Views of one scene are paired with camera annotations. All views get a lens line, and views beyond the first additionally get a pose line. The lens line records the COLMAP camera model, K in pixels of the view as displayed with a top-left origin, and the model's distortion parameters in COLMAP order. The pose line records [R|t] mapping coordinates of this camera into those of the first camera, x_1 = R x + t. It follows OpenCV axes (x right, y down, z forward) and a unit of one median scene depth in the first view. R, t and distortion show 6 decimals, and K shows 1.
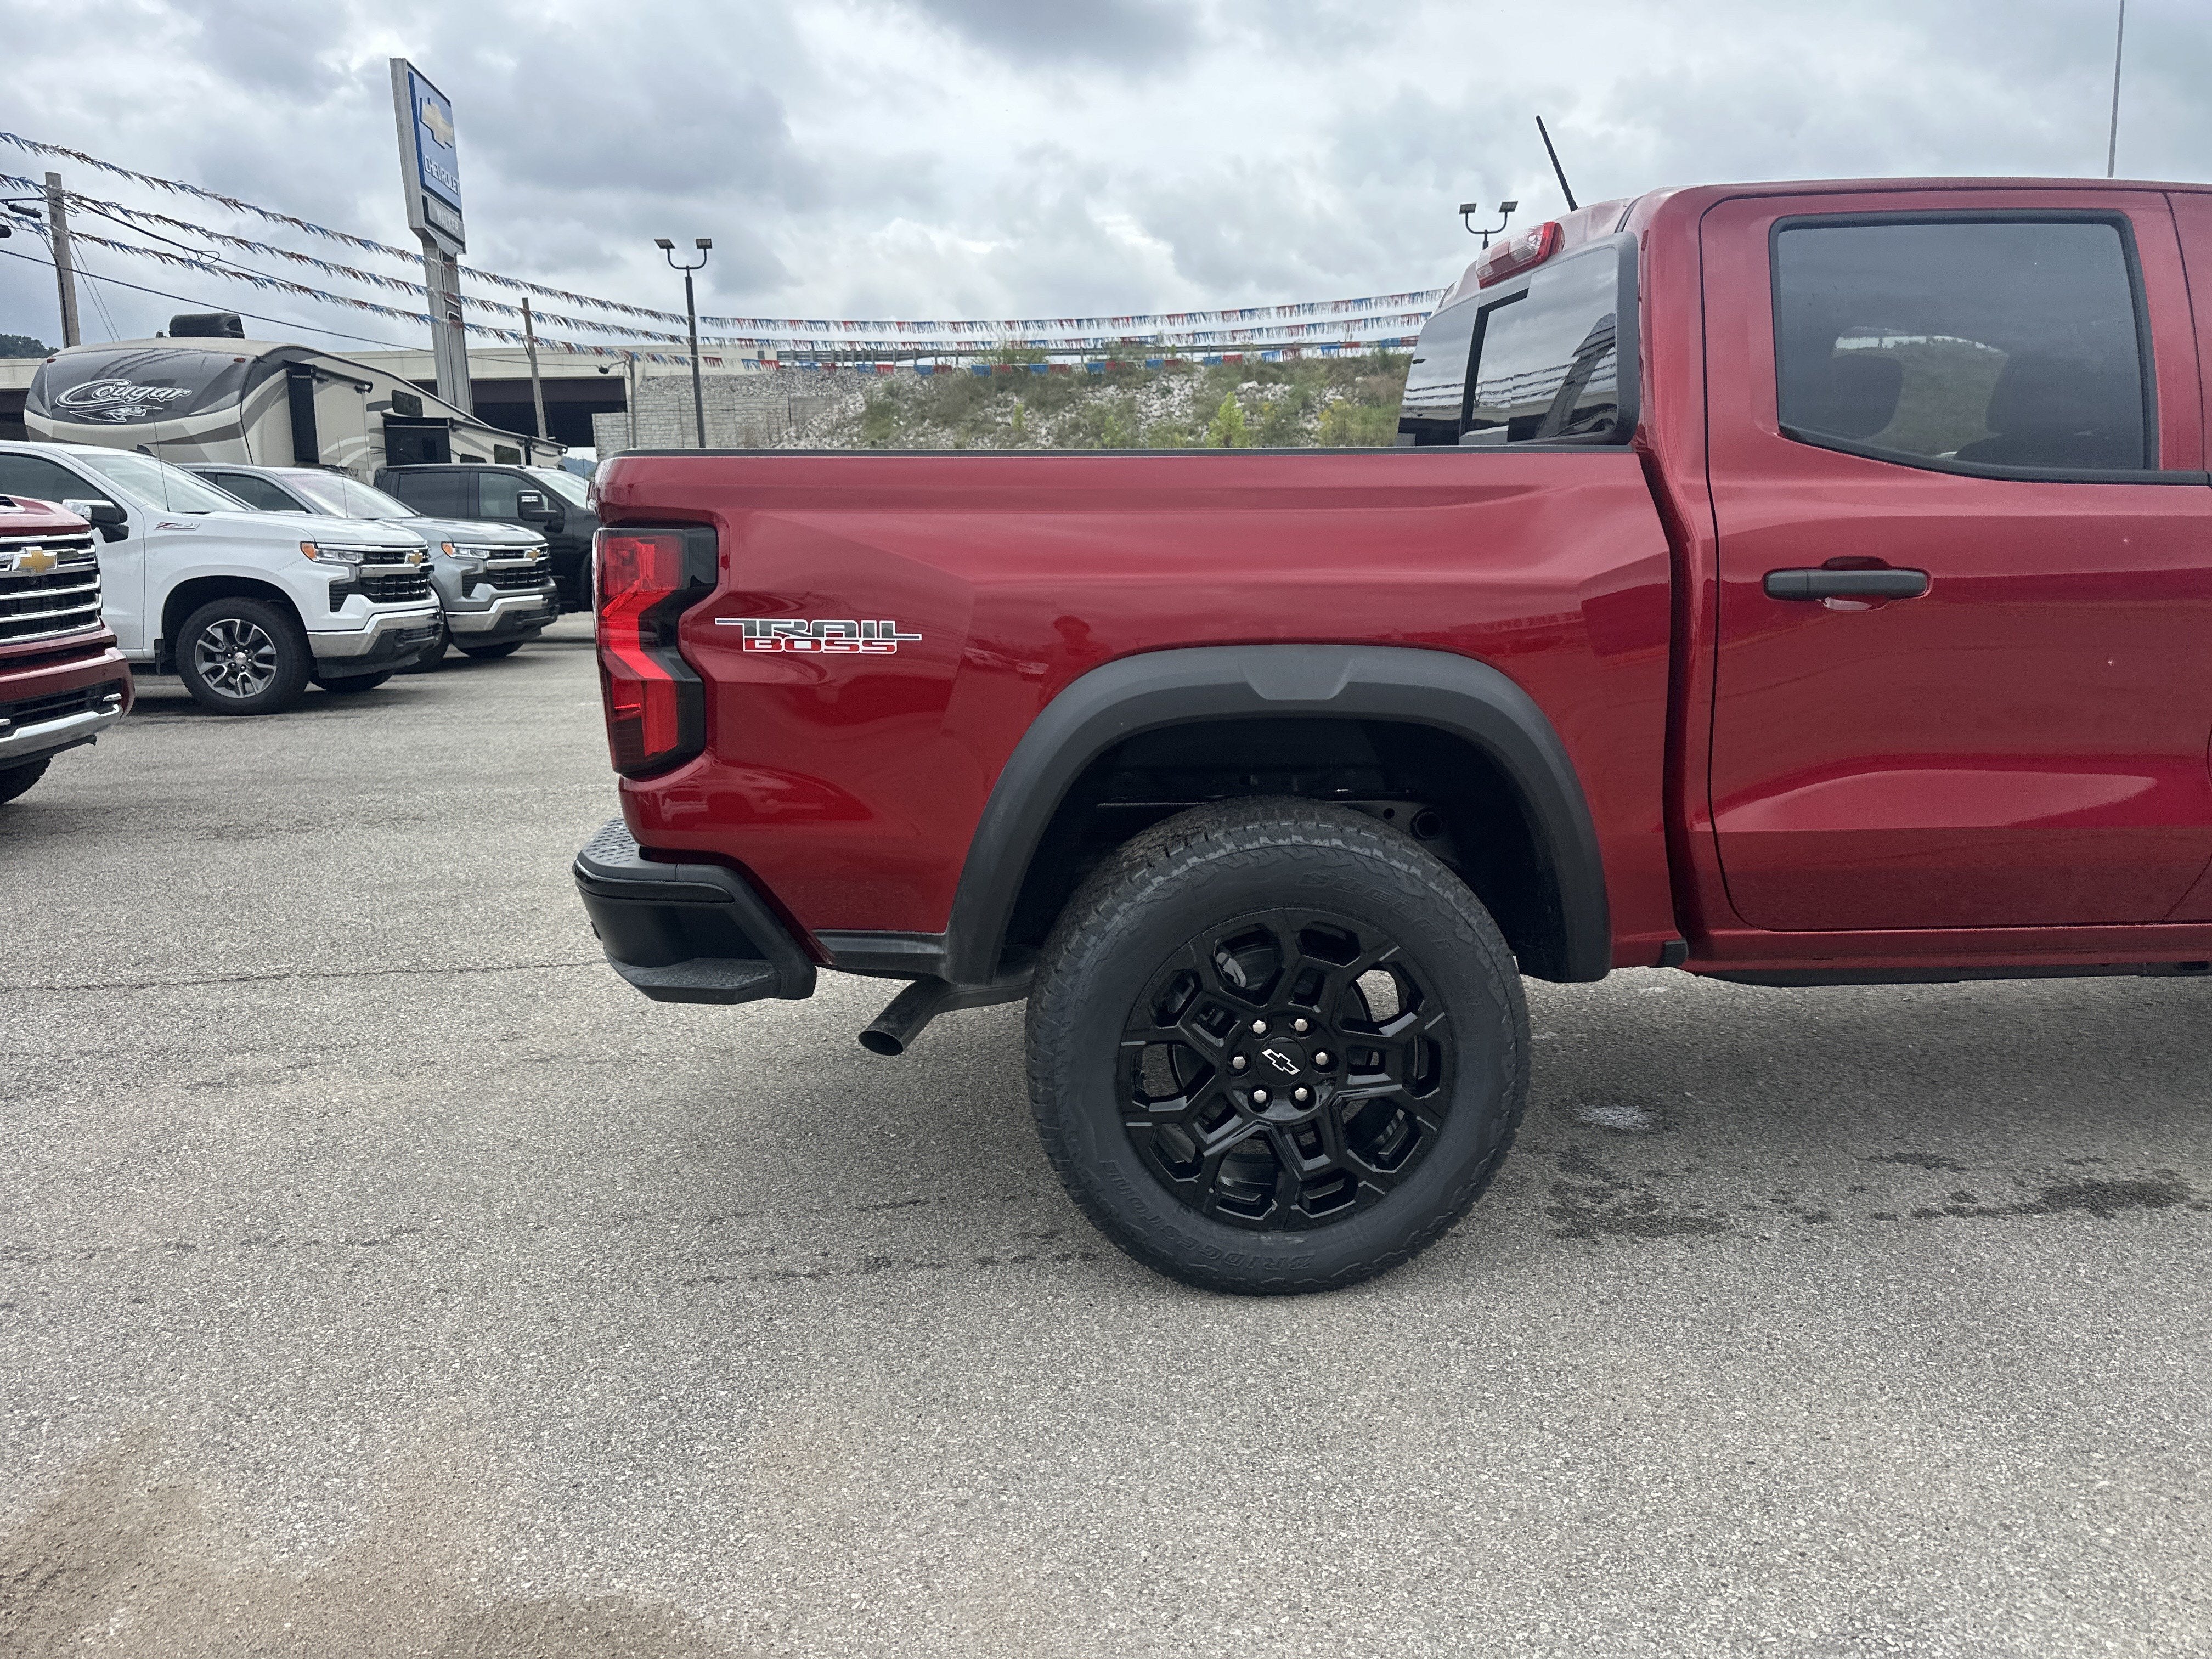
lens RADIAL K [[1567.3, 0, 1119.5], [0, 1567.3, 827.8], [0, 0, 1]] dist [0.037155, -0.048642]
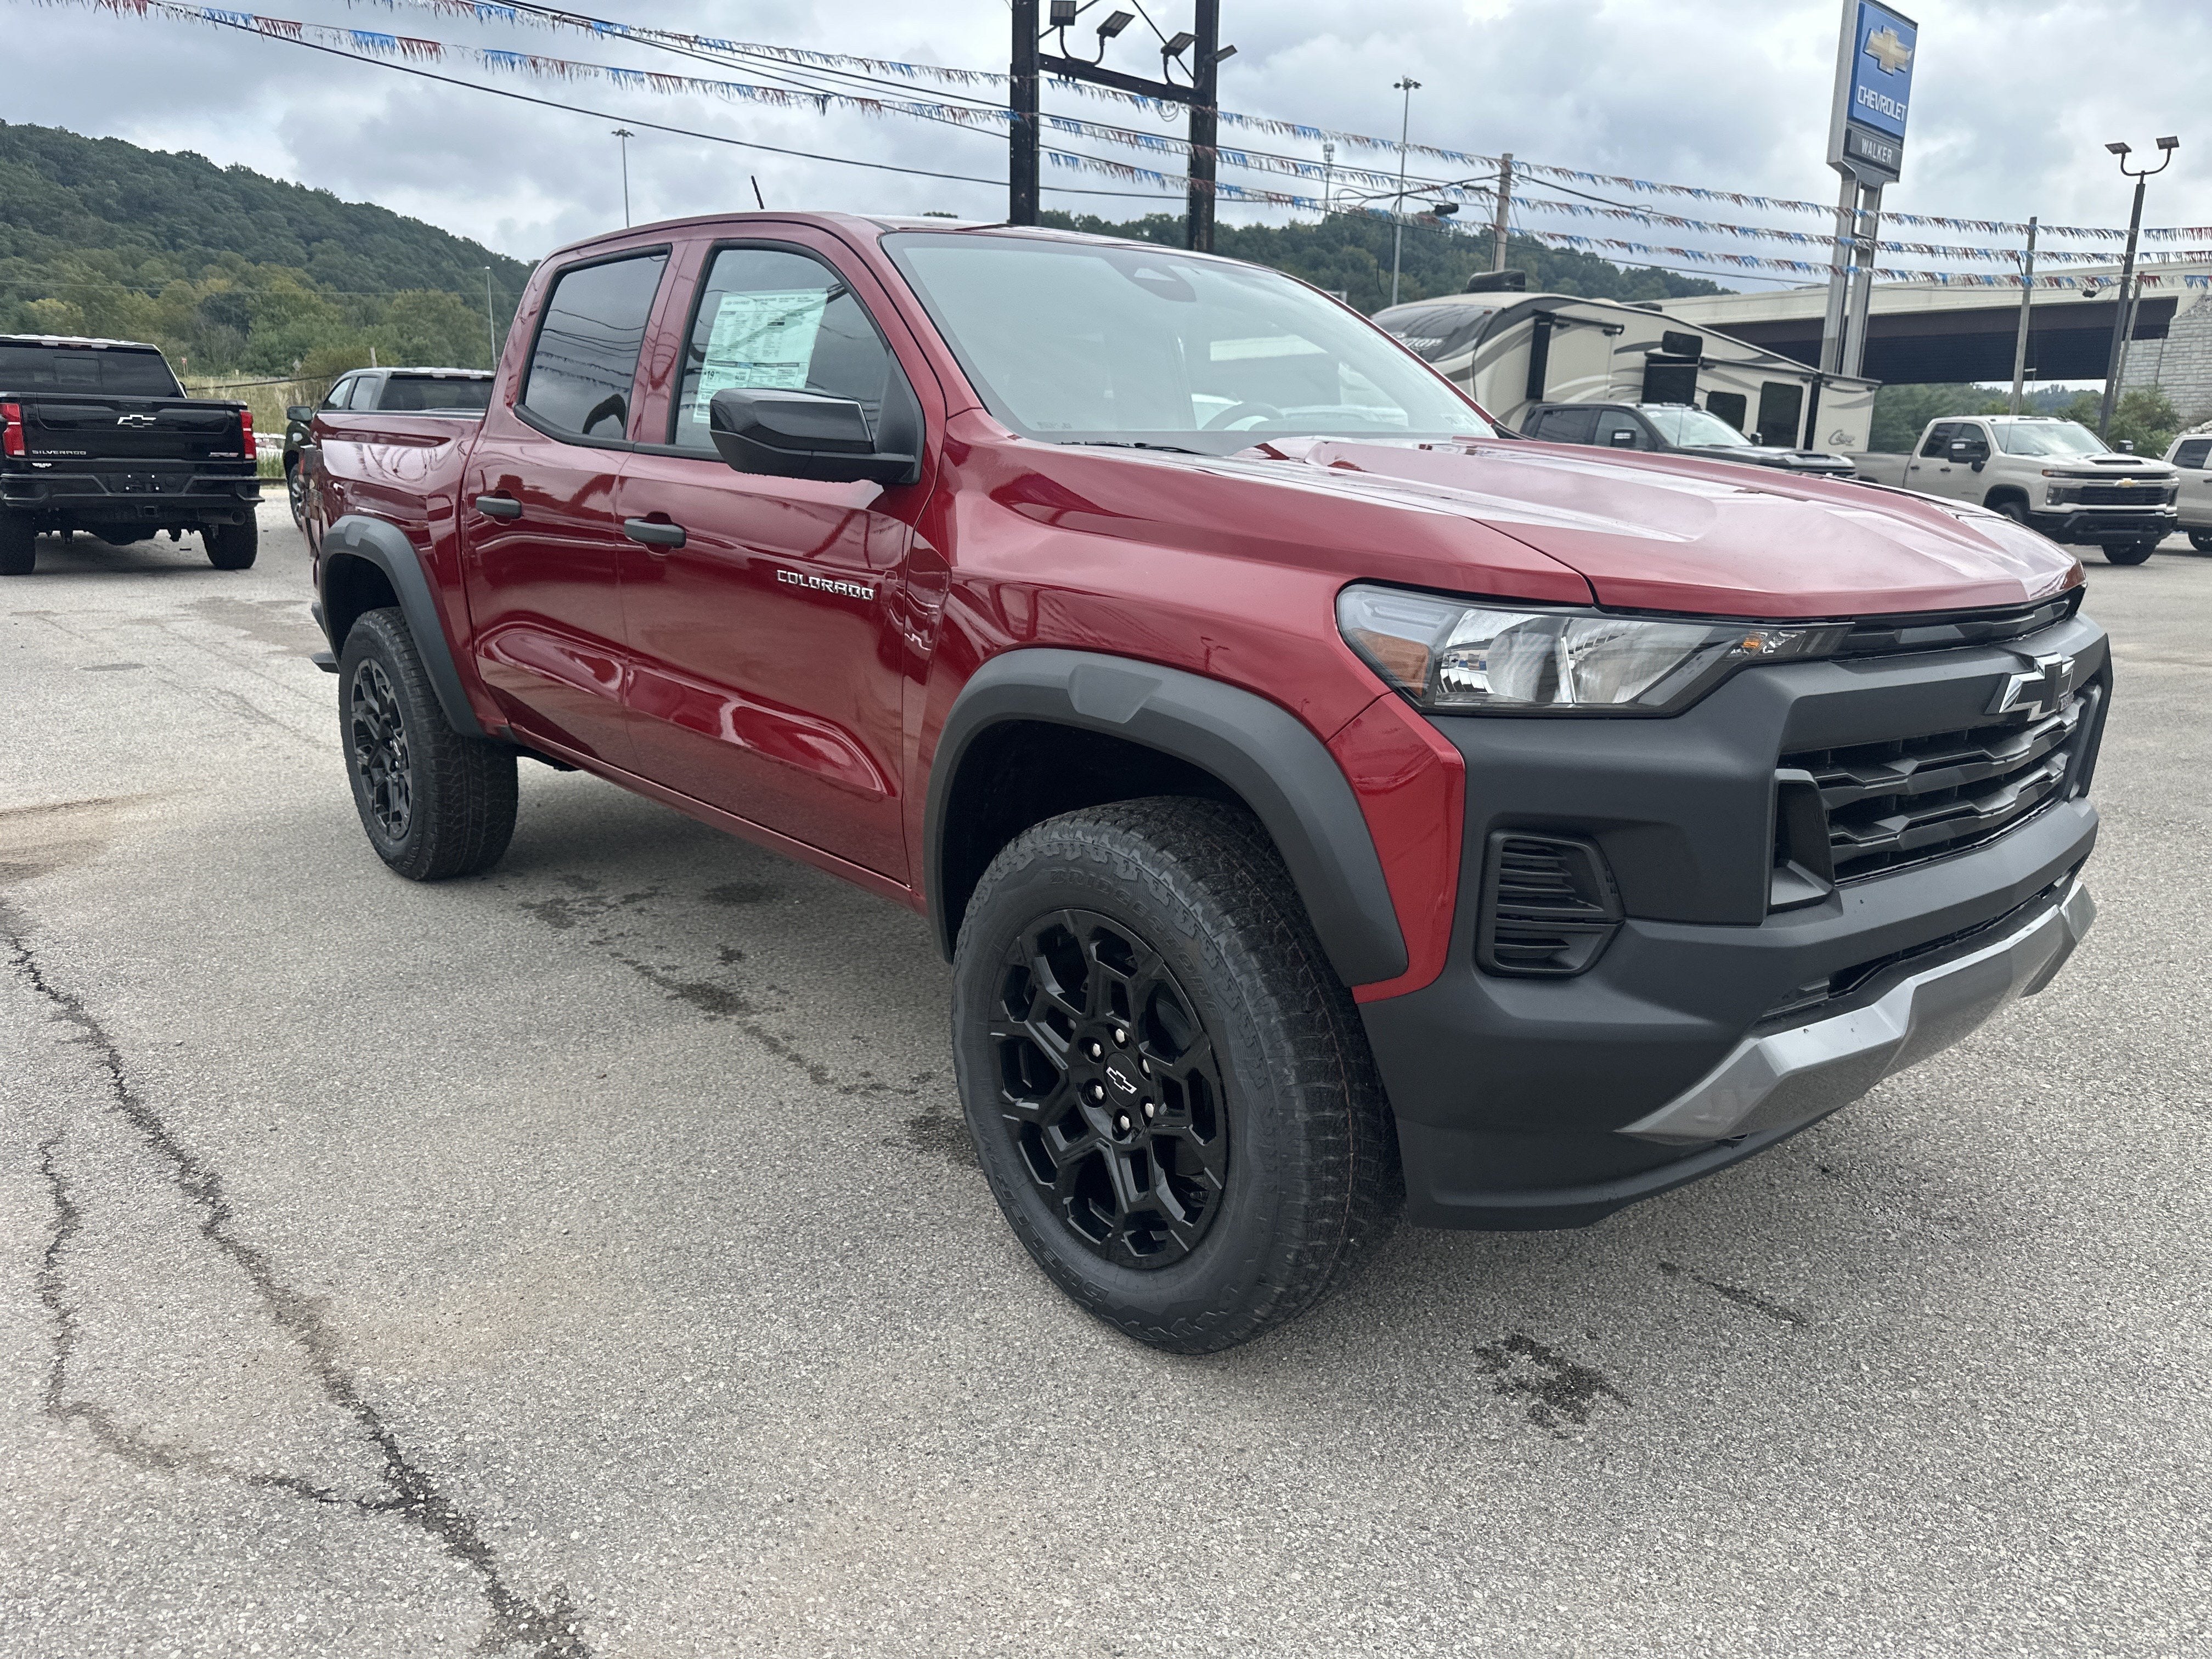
lens RADIAL K [[1567.3, 0, 1118.4], [0, 1567.3, 831.6], [0, 0, 1]] dist [0.037155, -0.048642]
pose [[0.603616, 0.216974, -0.767183, 0.256337], [-0.183588, 0.974224, 0.131084, -0.019115], [0.775850, 0.061721, 0.627891, 0.061683]]
